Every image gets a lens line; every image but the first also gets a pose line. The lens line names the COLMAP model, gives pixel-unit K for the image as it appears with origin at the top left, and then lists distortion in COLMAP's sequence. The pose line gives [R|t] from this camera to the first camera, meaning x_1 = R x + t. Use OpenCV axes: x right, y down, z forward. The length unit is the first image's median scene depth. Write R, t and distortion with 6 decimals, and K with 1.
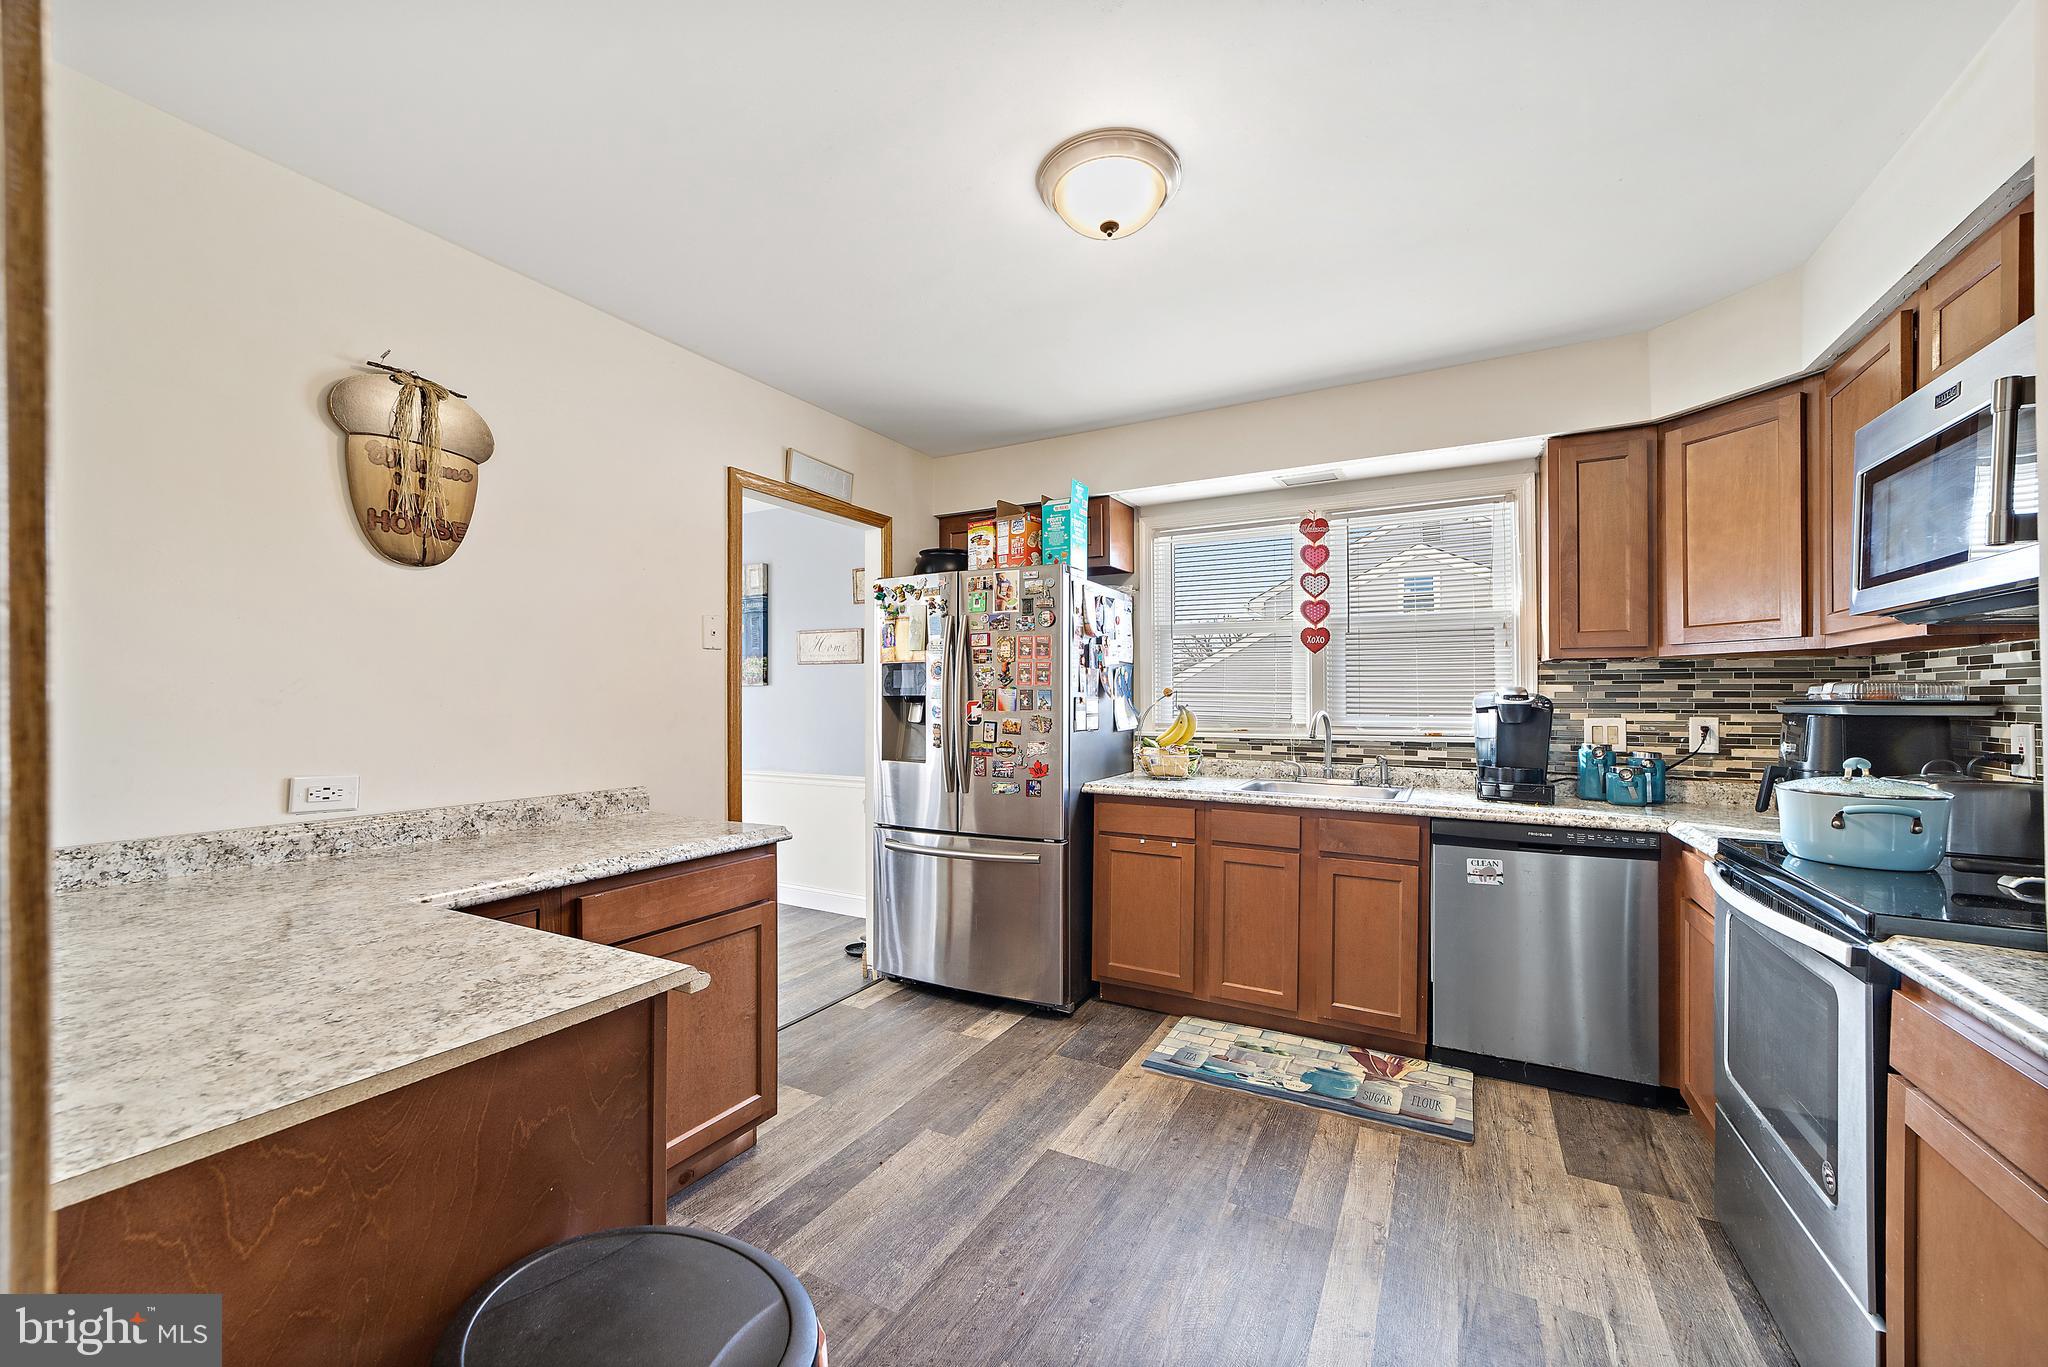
lens RADIAL K [[793.1, 0, 1023.8], [0, 793.1, 698.4], [0, 0, 1]] dist [-0.003659, 0.000343]
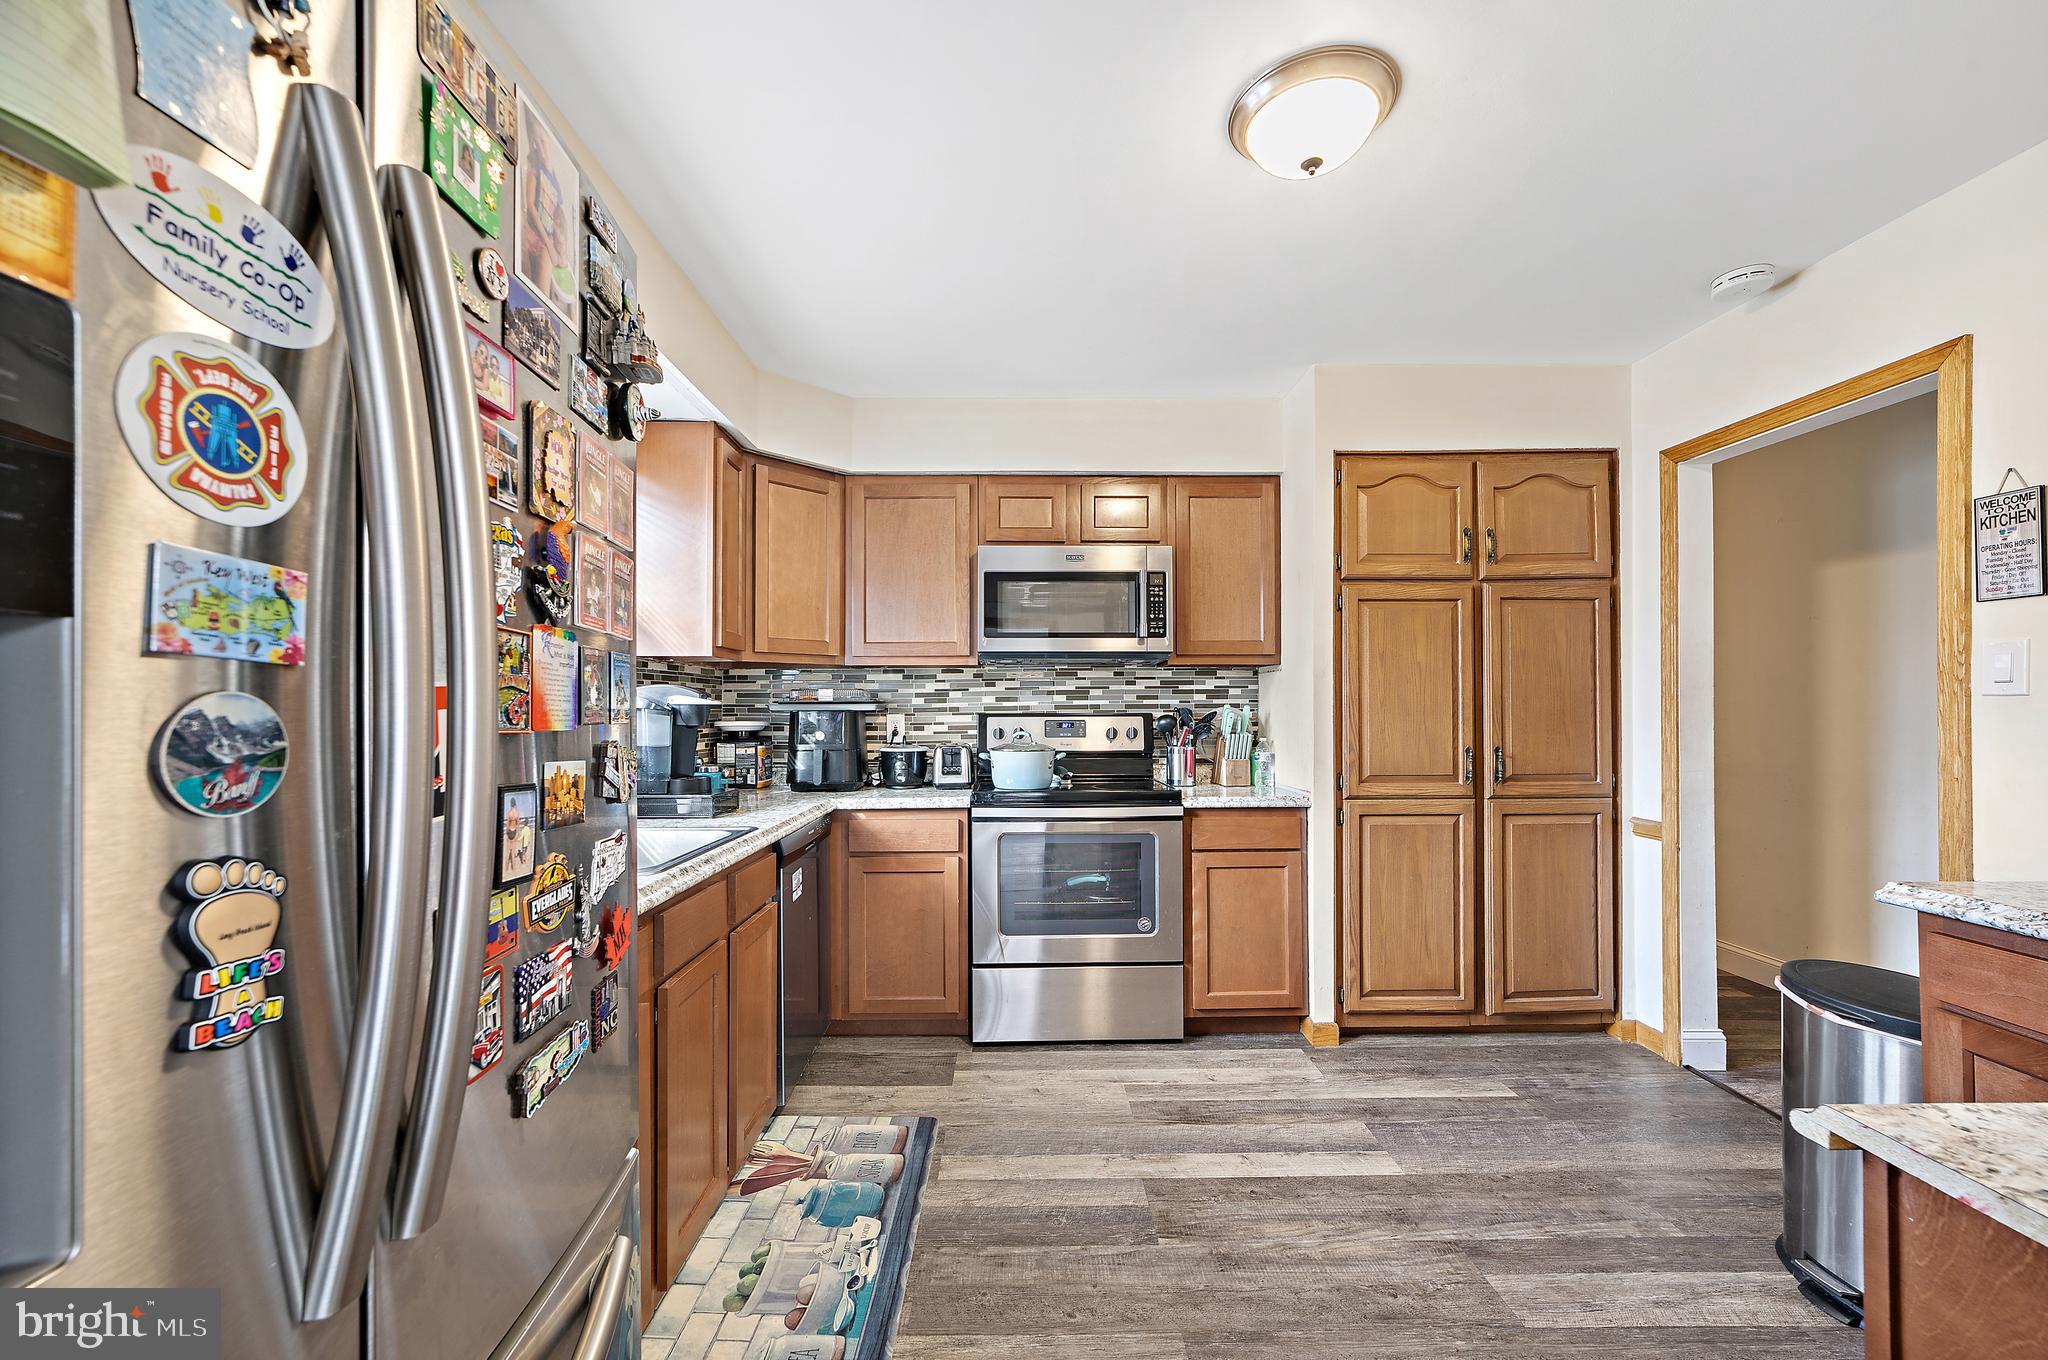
lens RADIAL K [[793.1, 0, 1026.0], [0, 793.1, 688.9], [0, 0, 1]] dist [-0.003659, 0.000343]
pose [[-0.481444, -0.000541, 0.876476, -0.380935], [-0.007747, 0.999963, -0.003638, -0.017397], [-0.876442, -0.008542, -0.481431, 1.231204]]
